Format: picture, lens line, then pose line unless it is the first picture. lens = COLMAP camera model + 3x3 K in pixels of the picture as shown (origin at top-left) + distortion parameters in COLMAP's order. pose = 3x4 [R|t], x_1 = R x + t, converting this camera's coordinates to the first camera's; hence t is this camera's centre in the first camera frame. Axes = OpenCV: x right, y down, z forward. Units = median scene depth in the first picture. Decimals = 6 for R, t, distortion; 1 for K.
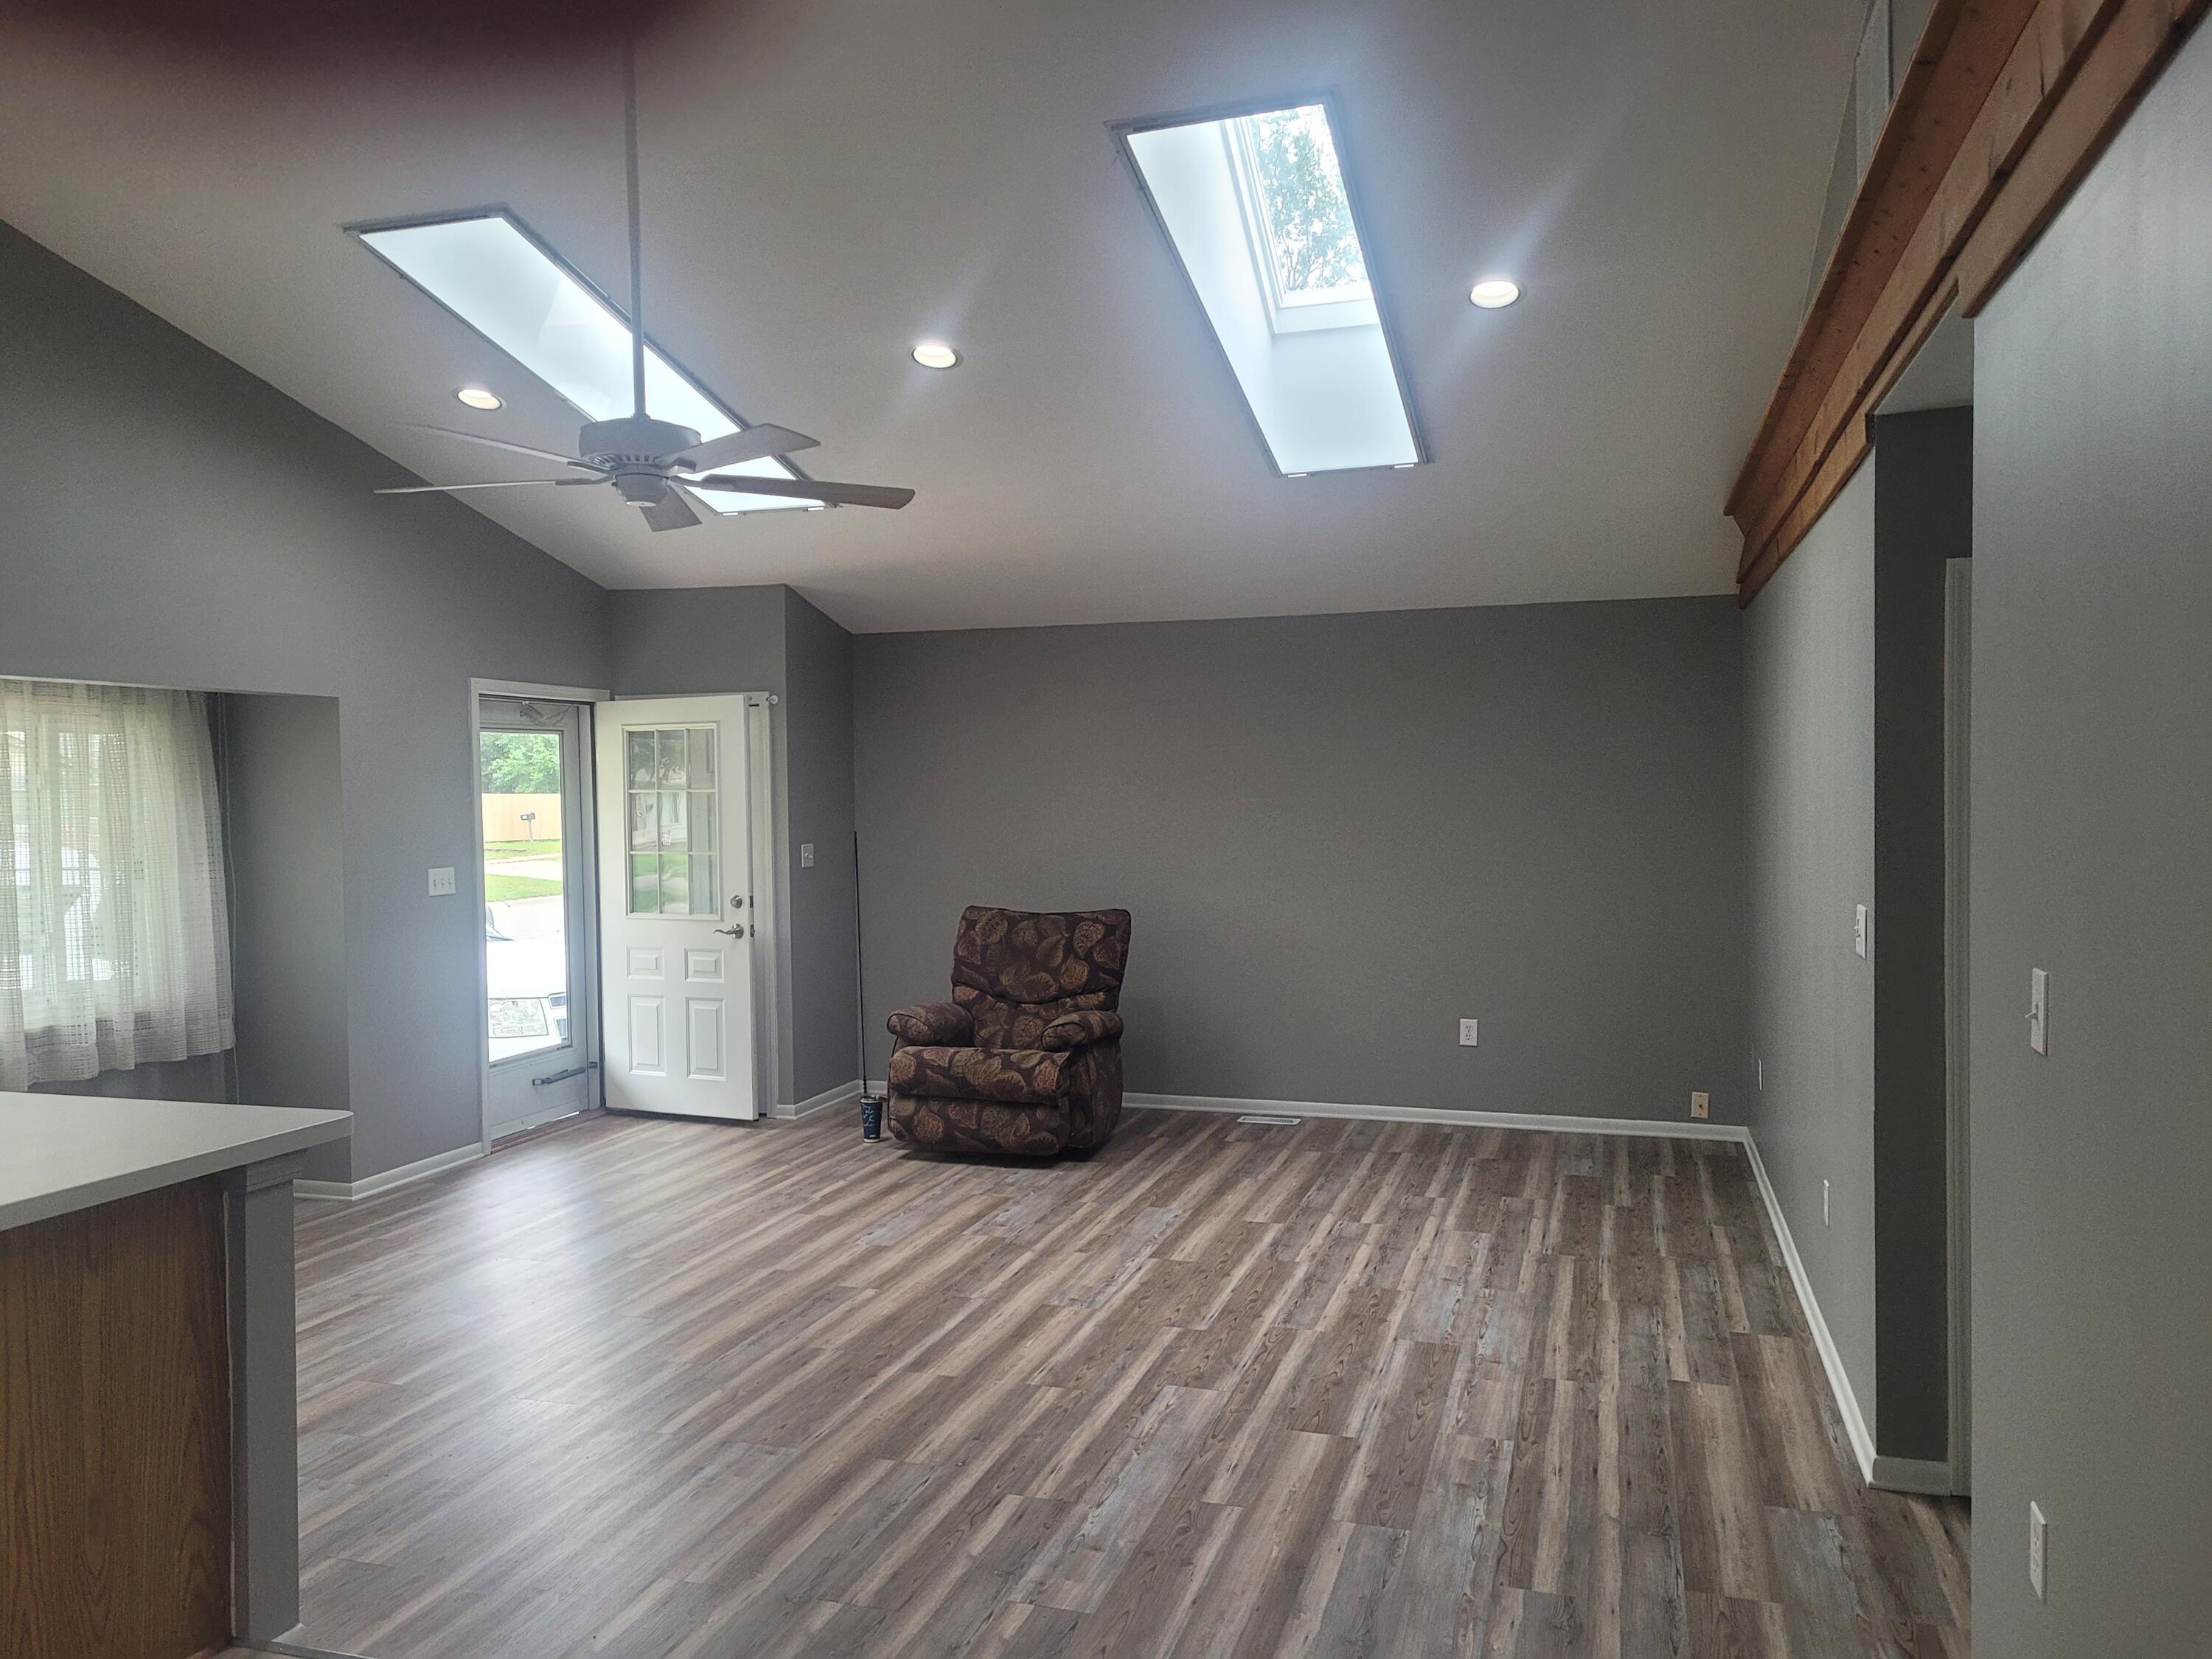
lens RADIAL K [[1649.5, 0, 1089.8], [0, 1649.5, 836.1], [0, 0, 1]] dist [0.066392, -0.041004]
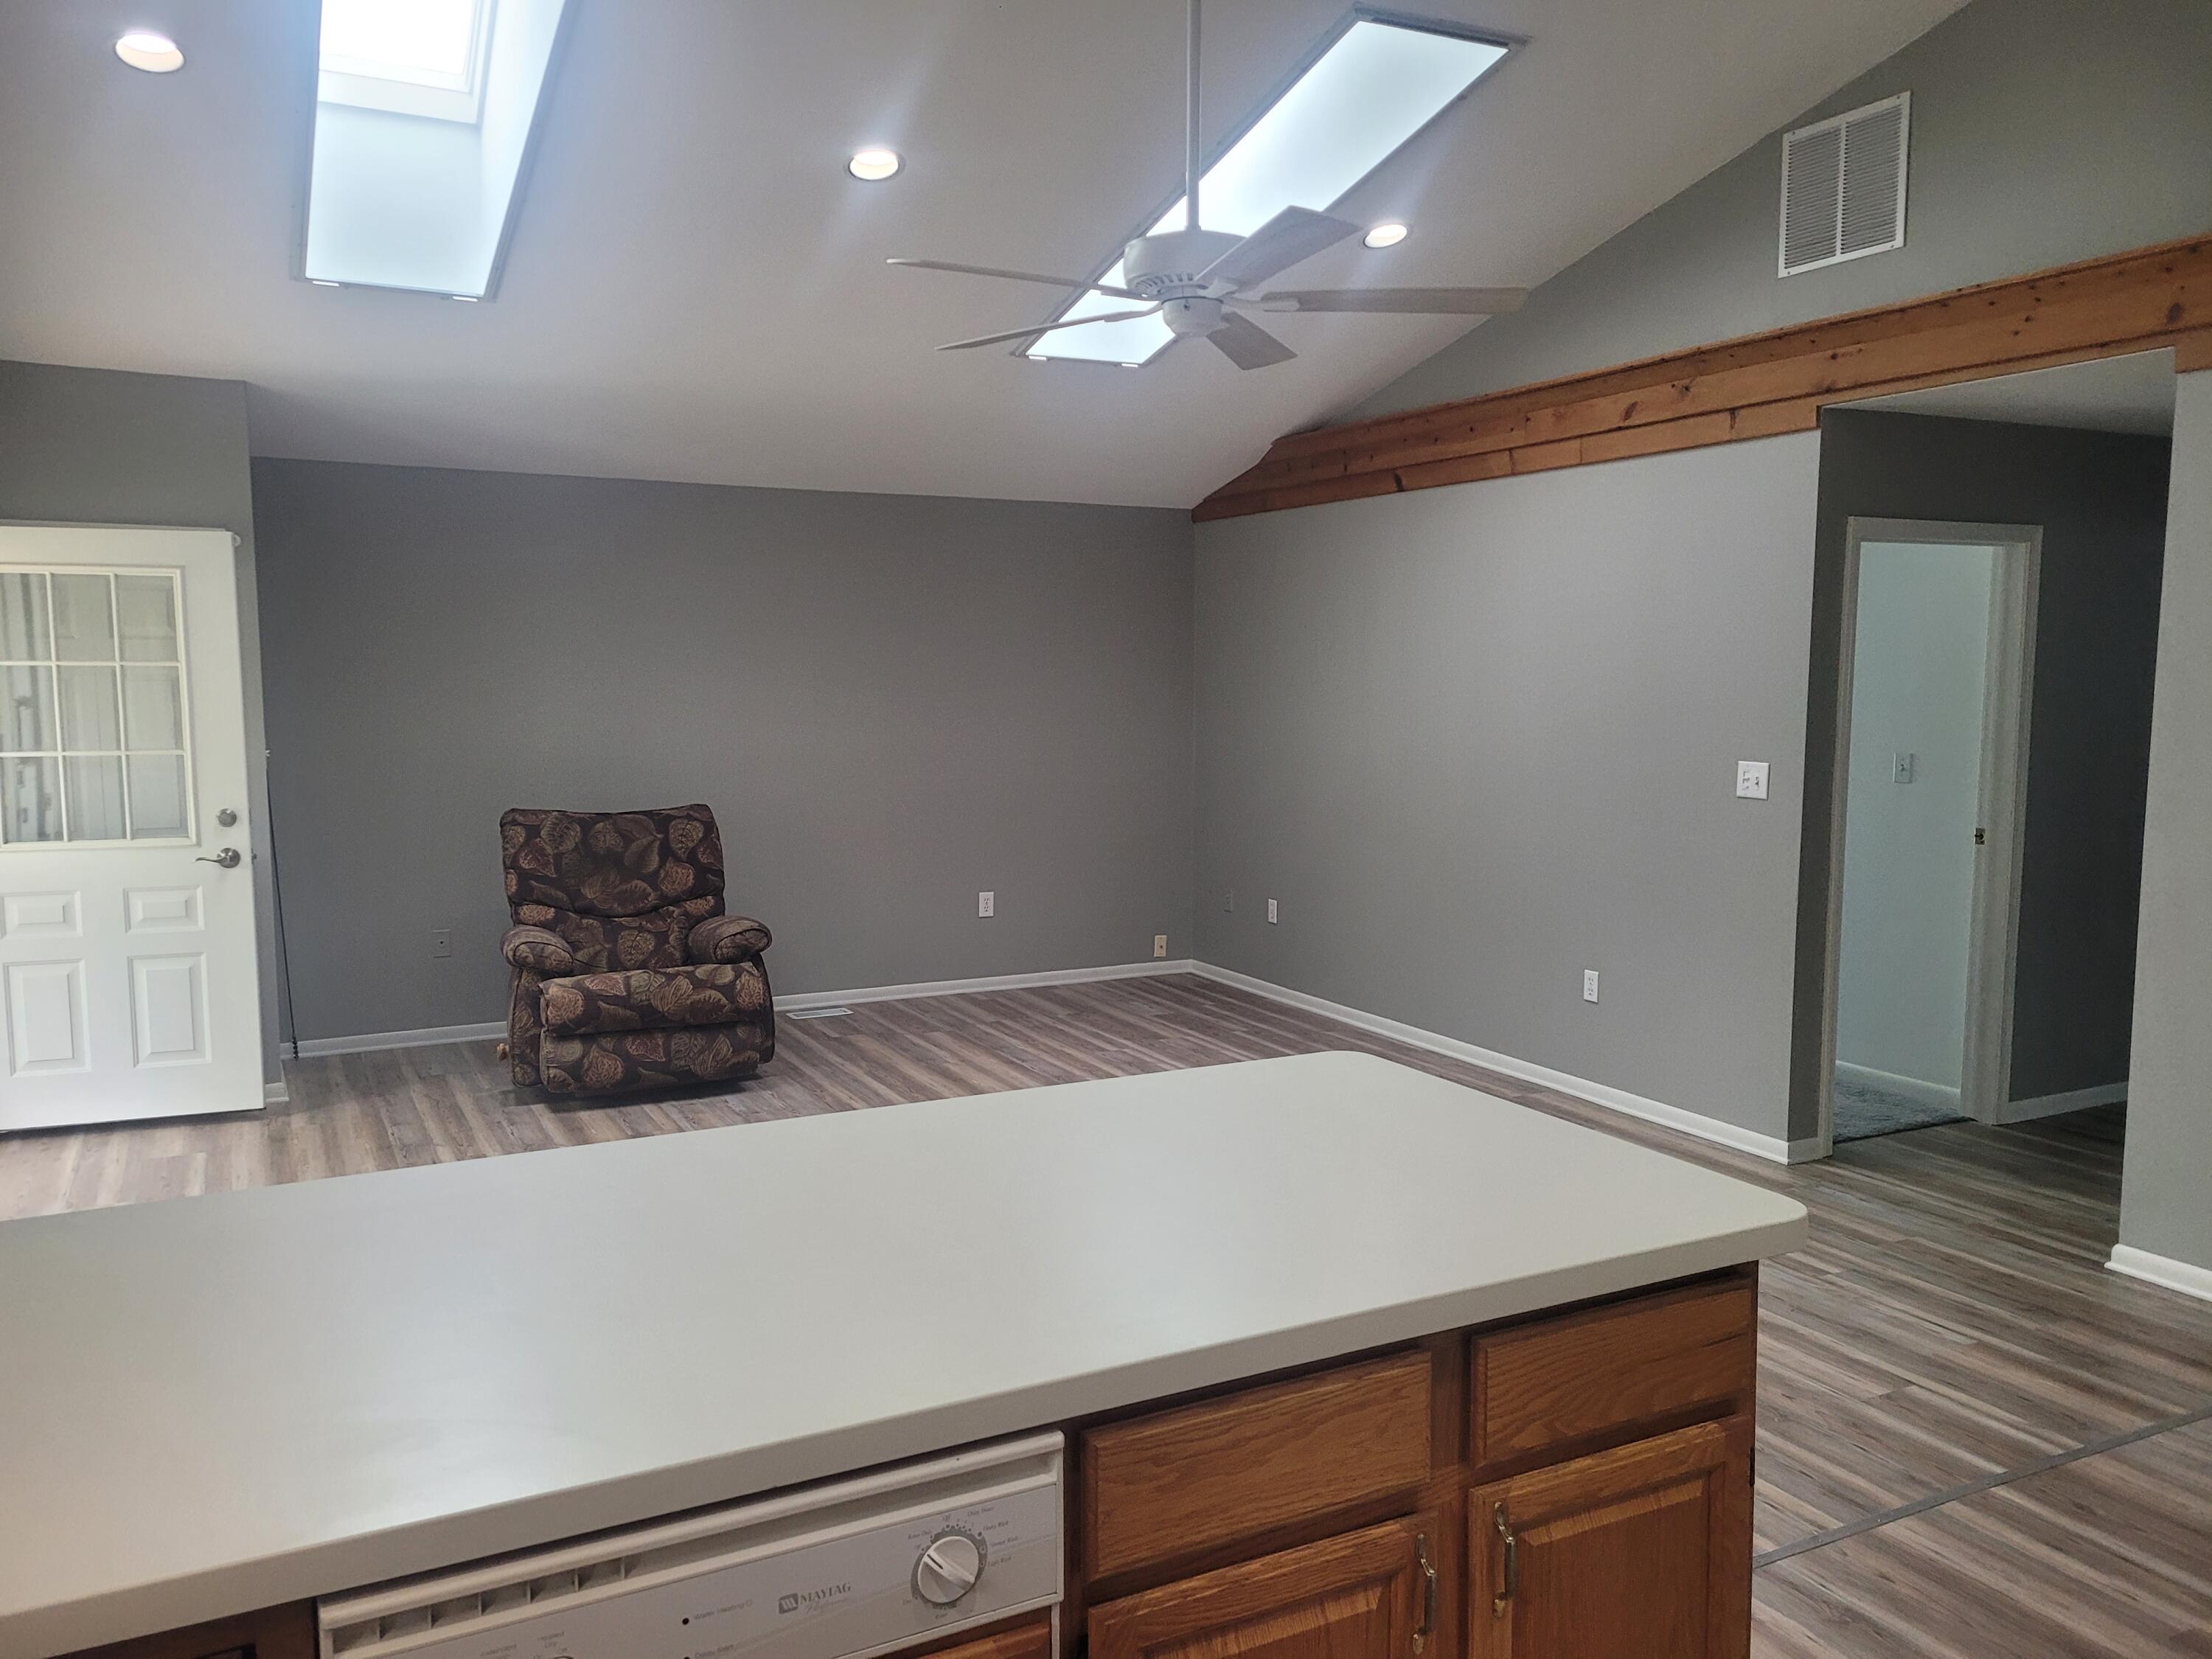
lens RADIAL K [[1649.5, 0, 1091.7], [0, 1649.5, 828.0], [0, 0, 1]] dist [0.066392, -0.041004]
pose [[0.707522, -0.056888, 0.704398, -0.711900], [0.011101, 0.997526, 0.069411, -0.004565], [-0.706604, -0.041290, 0.706404, 0.317556]]
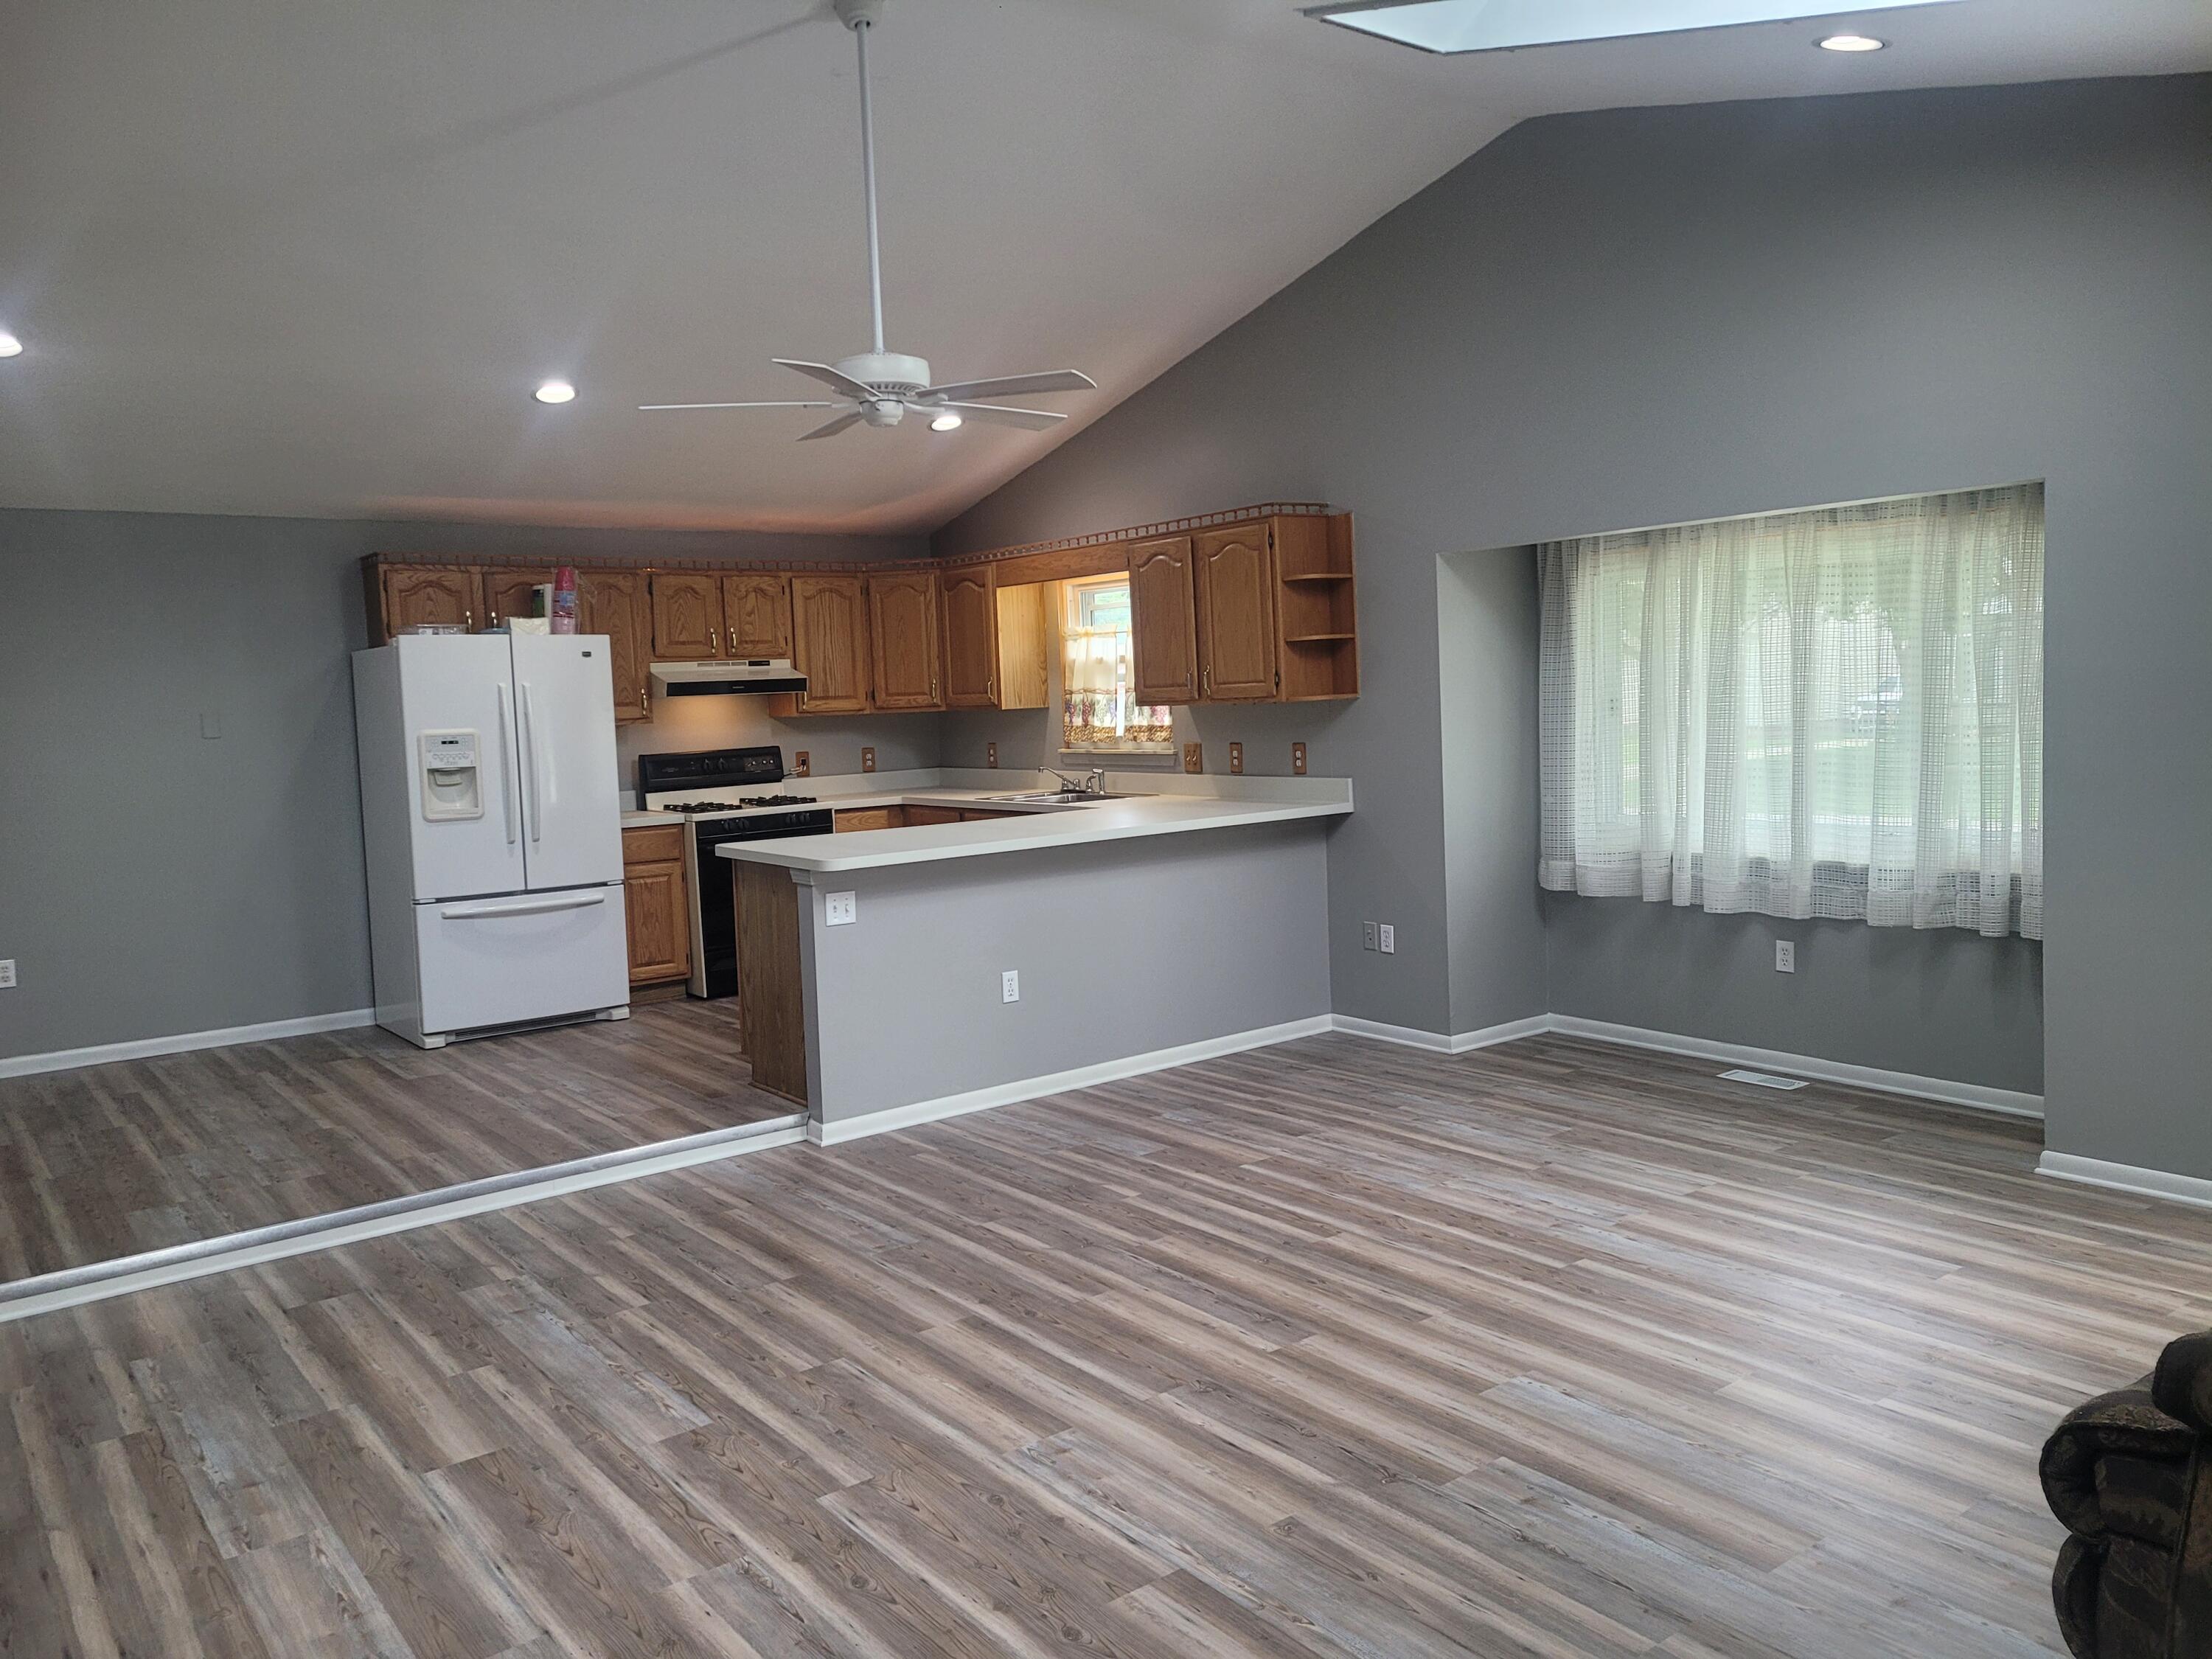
lens RADIAL K [[1649.5, 0, 1108.2], [0, 1649.5, 817.4], [0, 0, 1]] dist [0.066392, -0.041004]
pose [[-0.571863, 0.102809, -0.813881, 0.490080], [0.025427, 0.993861, 0.107678, -0.034464], [0.819955, 0.040882, -0.570967, 1.401733]]
